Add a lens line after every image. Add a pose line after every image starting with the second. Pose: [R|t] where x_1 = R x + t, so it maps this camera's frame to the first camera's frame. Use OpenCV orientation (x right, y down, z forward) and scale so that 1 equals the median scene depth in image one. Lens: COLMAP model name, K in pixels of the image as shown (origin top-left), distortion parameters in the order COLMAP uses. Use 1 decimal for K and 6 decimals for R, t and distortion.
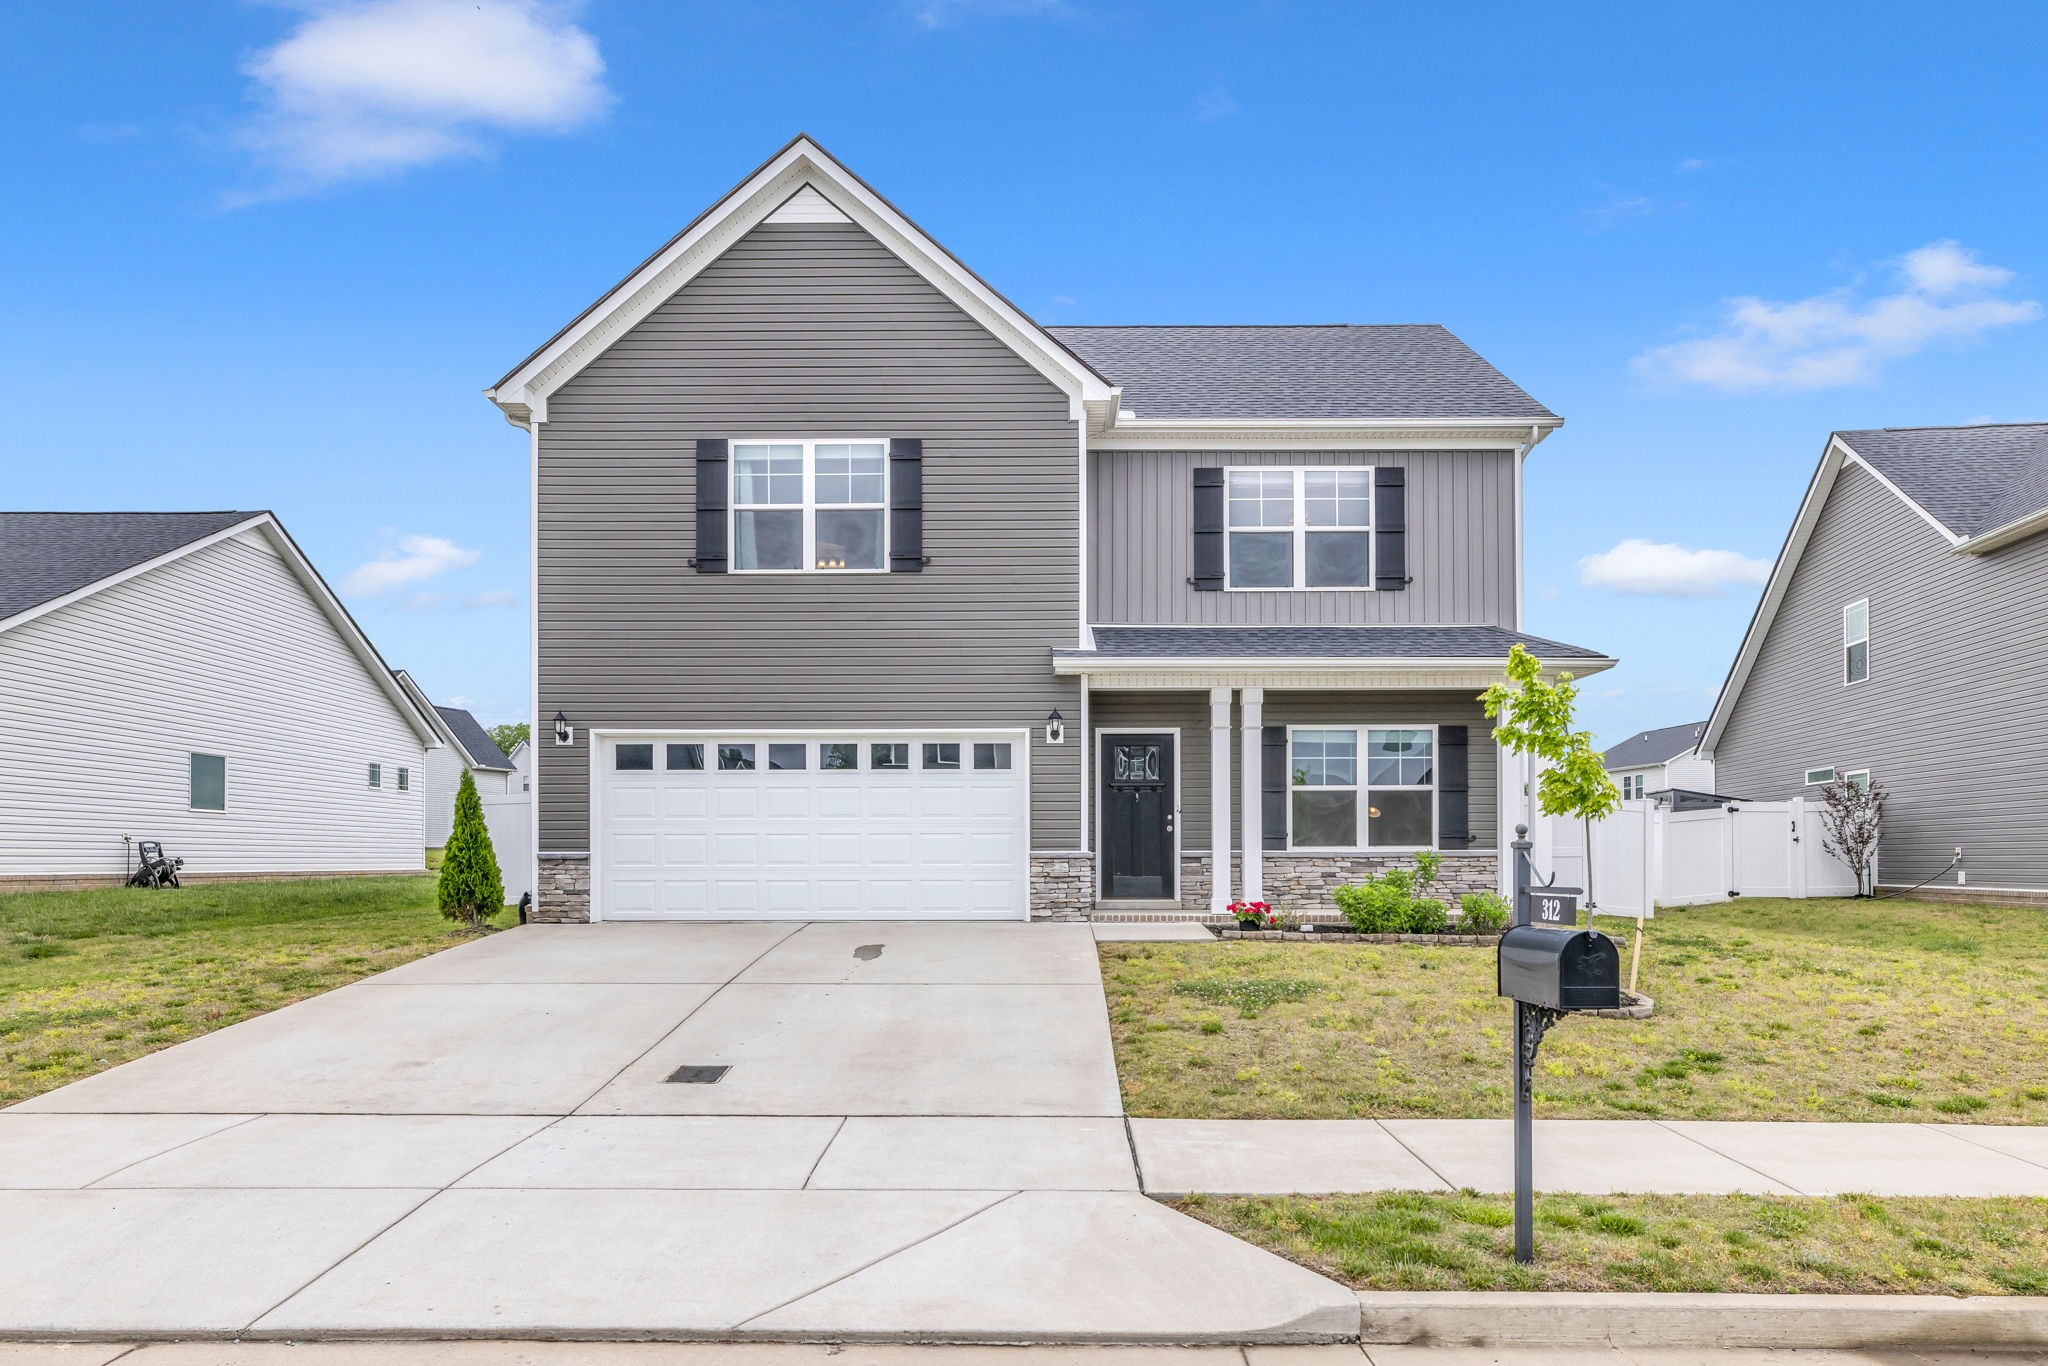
lens RADIAL K [[1291.2, 0, 1094.0], [0, 1291.2, 851.7], [0, 0, 1]] dist [-0.000785, 0.000665]
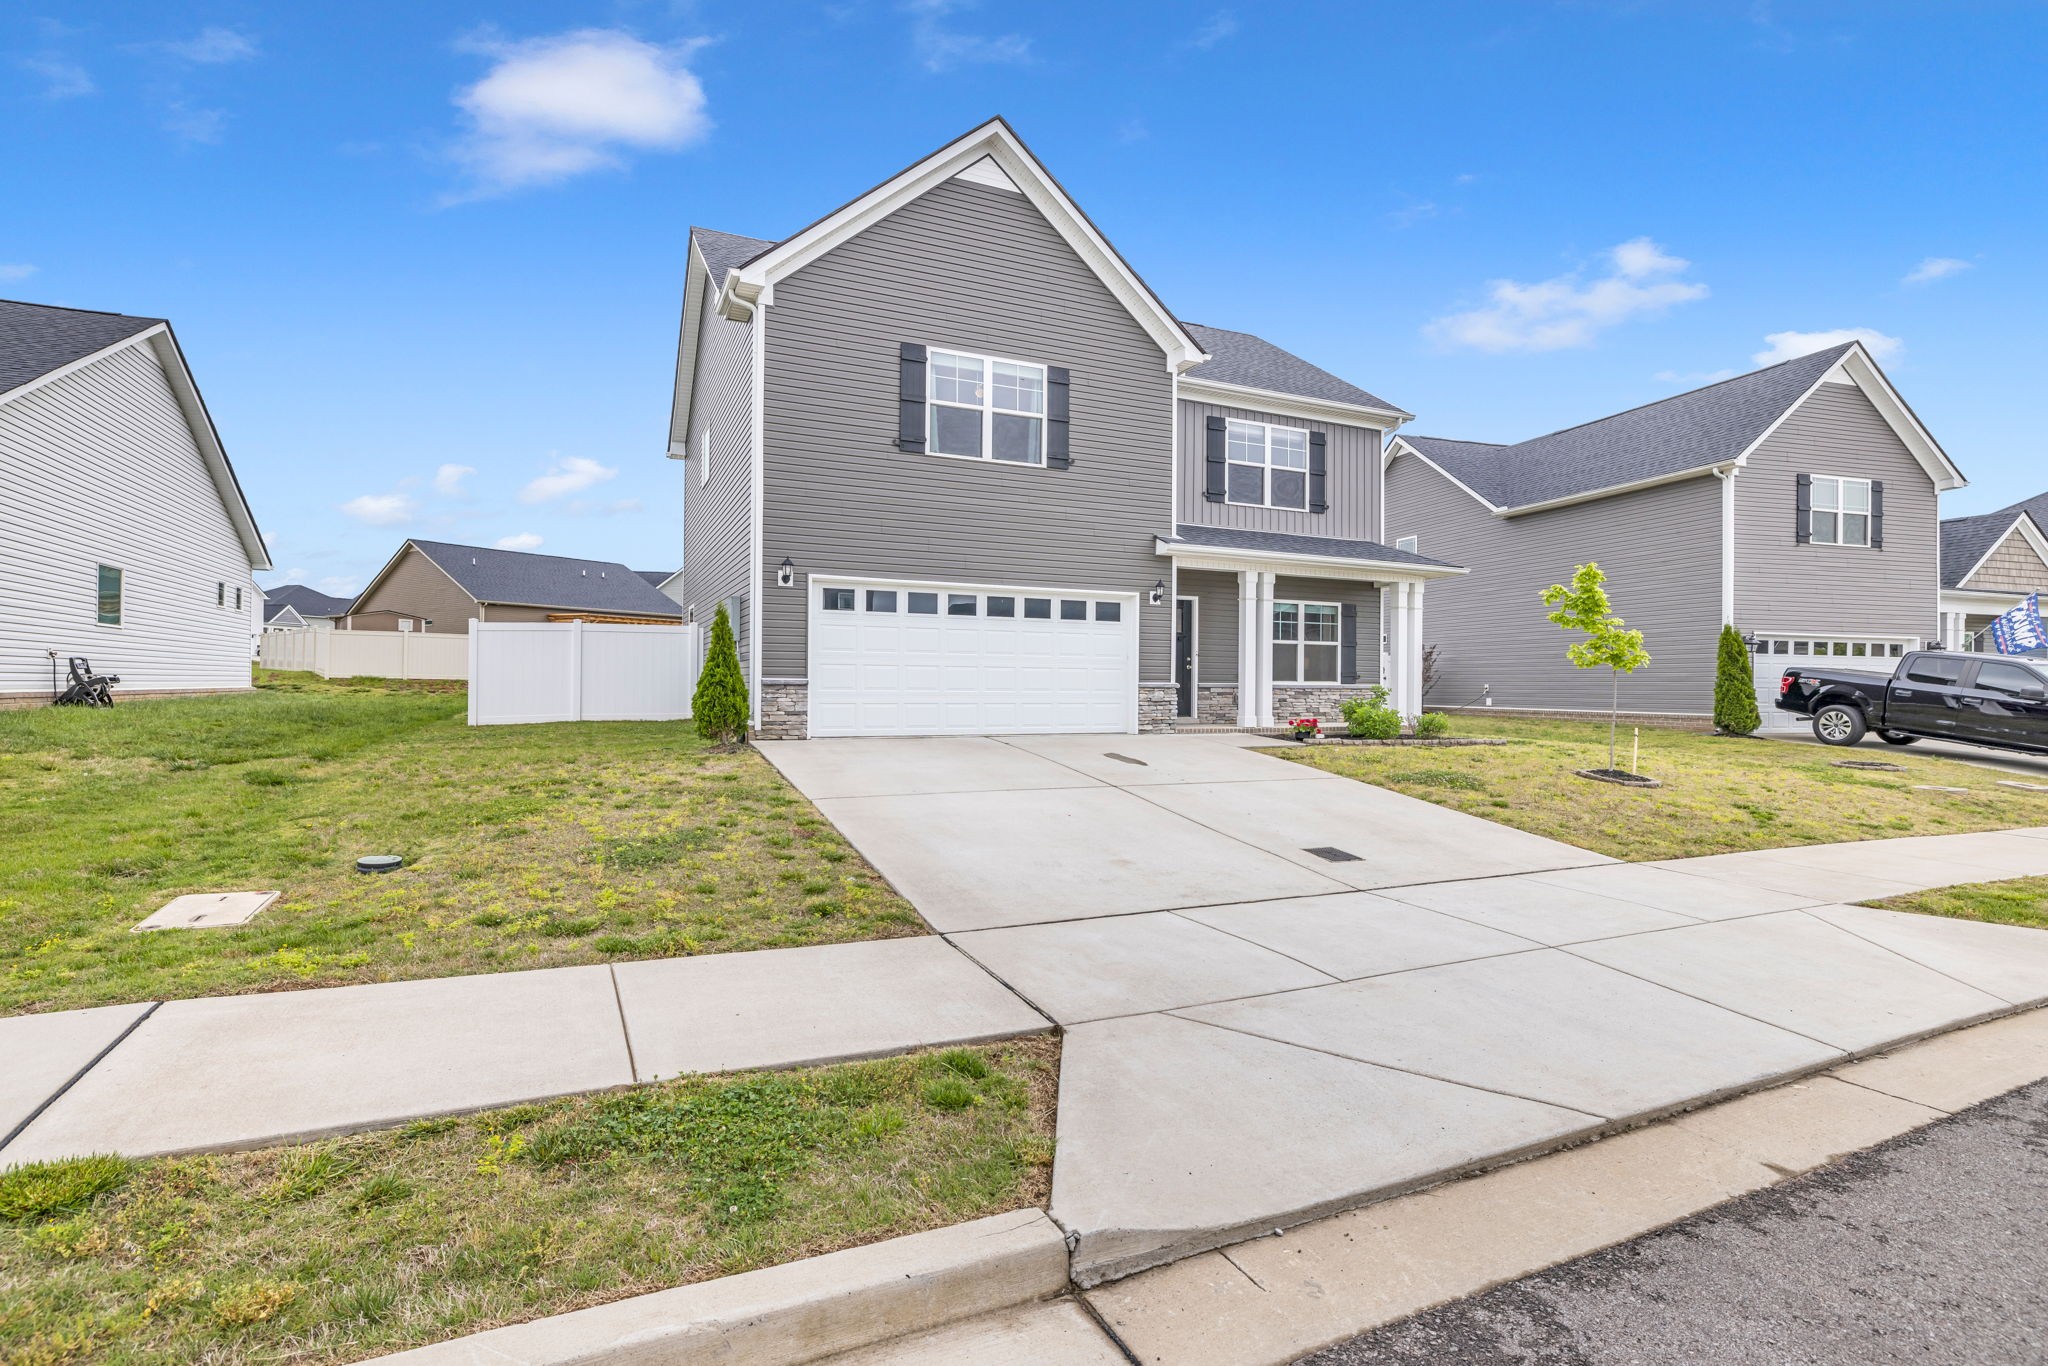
lens RADIAL K [[927.7, 0, 1080.0], [0, 927.7, 681.5], [0, 0, 1]] dist [-0.005142, -0.000126]
pose [[0.910263, 0.012170, 0.413852, -0.508392], [-0.013914, 0.999902, 0.001201, -0.001772], [-0.413797, -0.006852, 0.910343, 0.129467]]
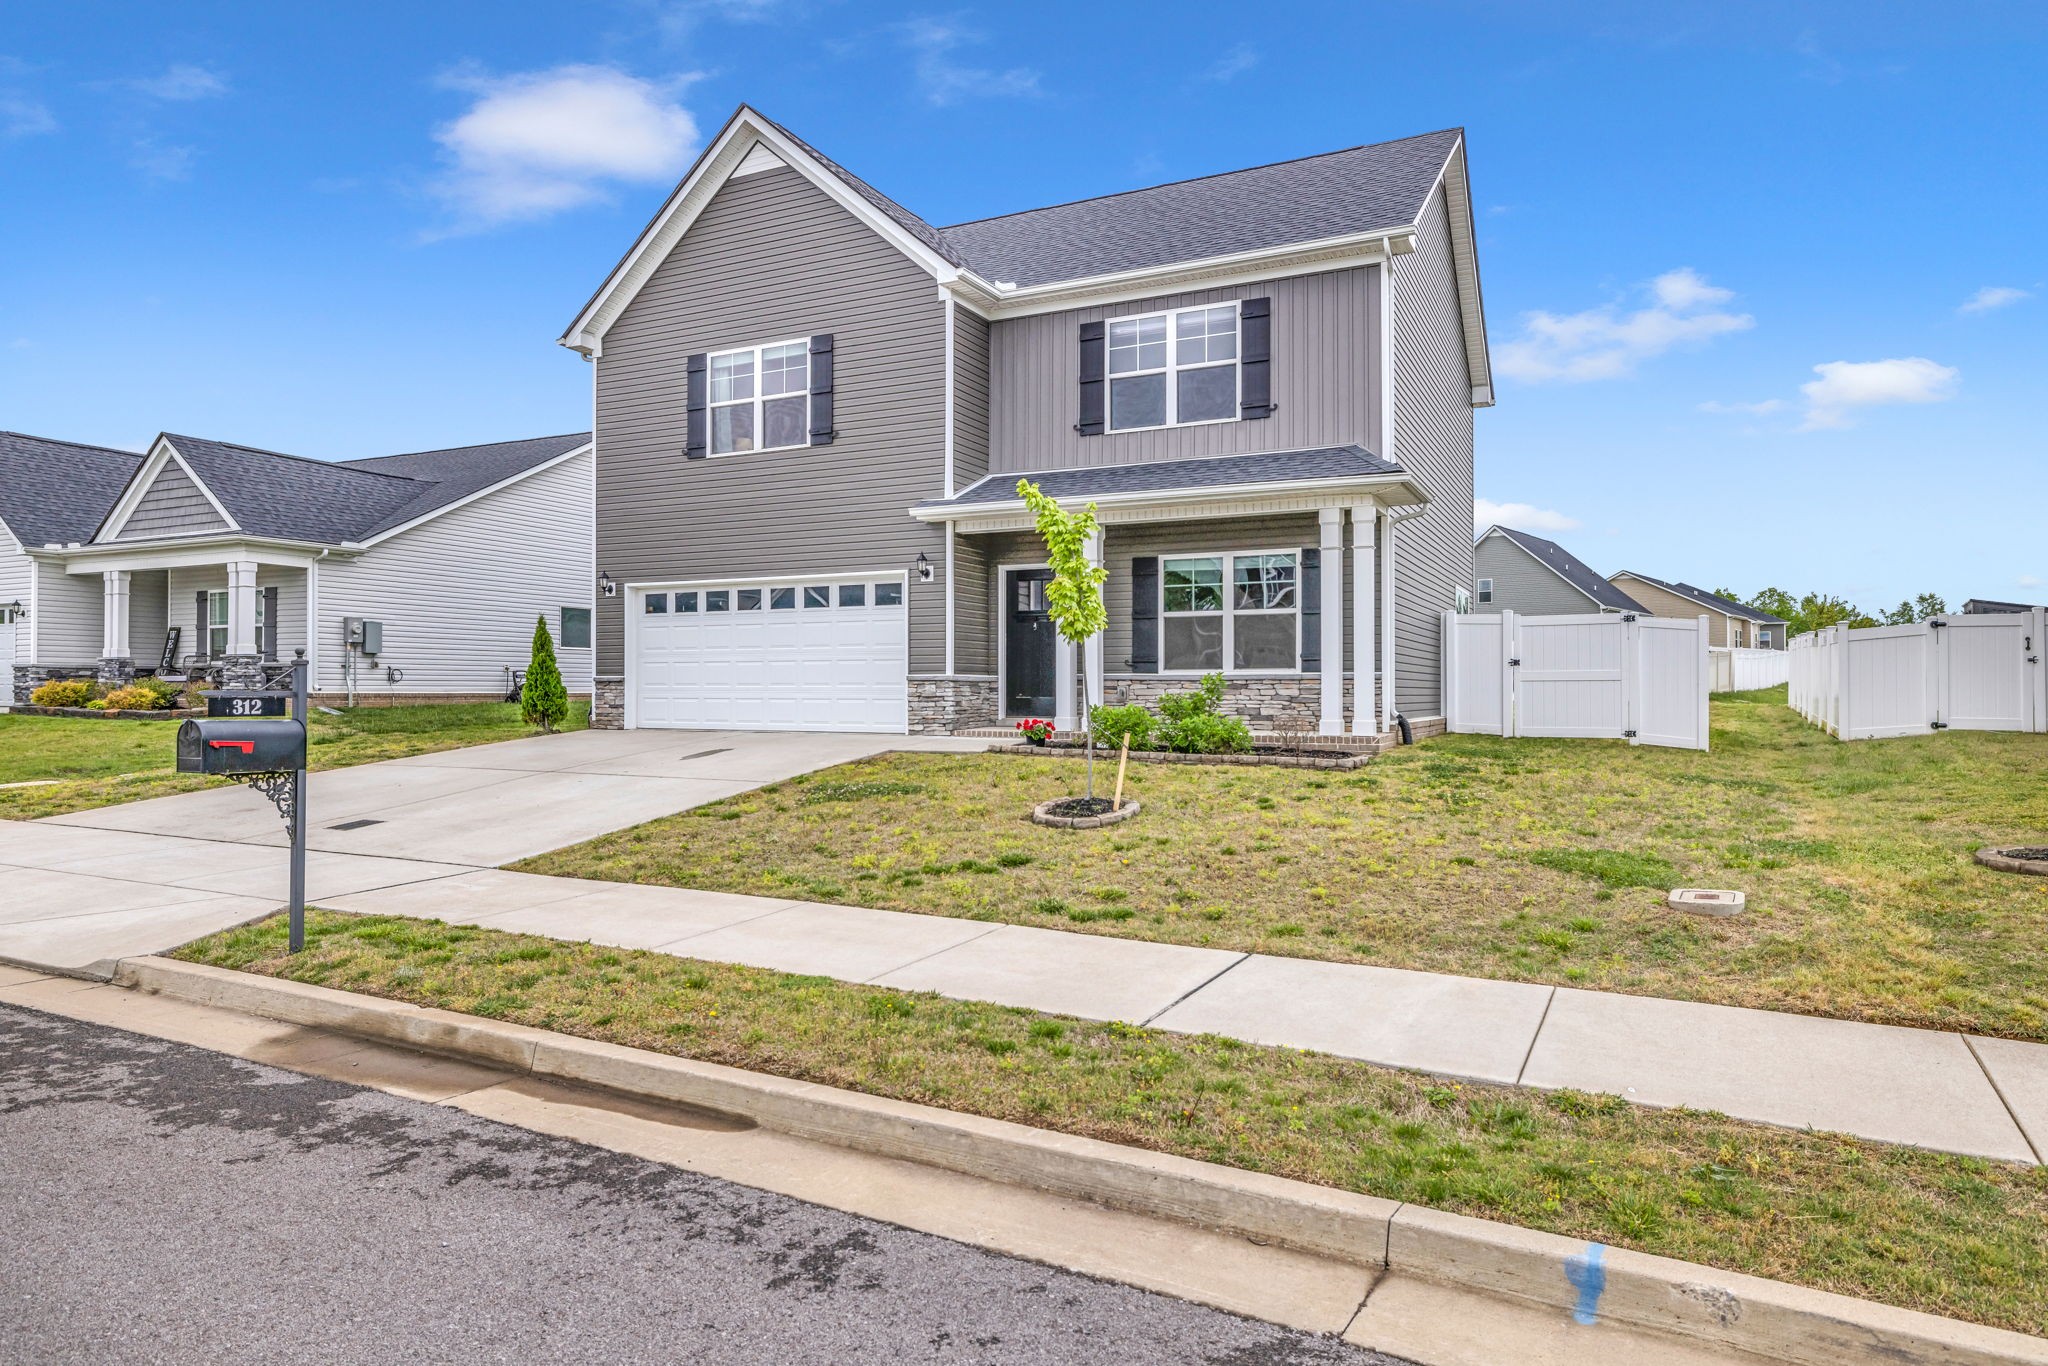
lens RADIAL K [[1228.1, 0, 1024.0], [0, 1228.1, 683.0], [0, 0, 1]] dist [-0.008189, -0.000511]
pose [[0.896092, 0.000143, -0.443867, 0.532880], [0.000870, 0.999997, 0.002078, 0.004912], [0.443867, -0.002248, 0.896090, 0.050055]]
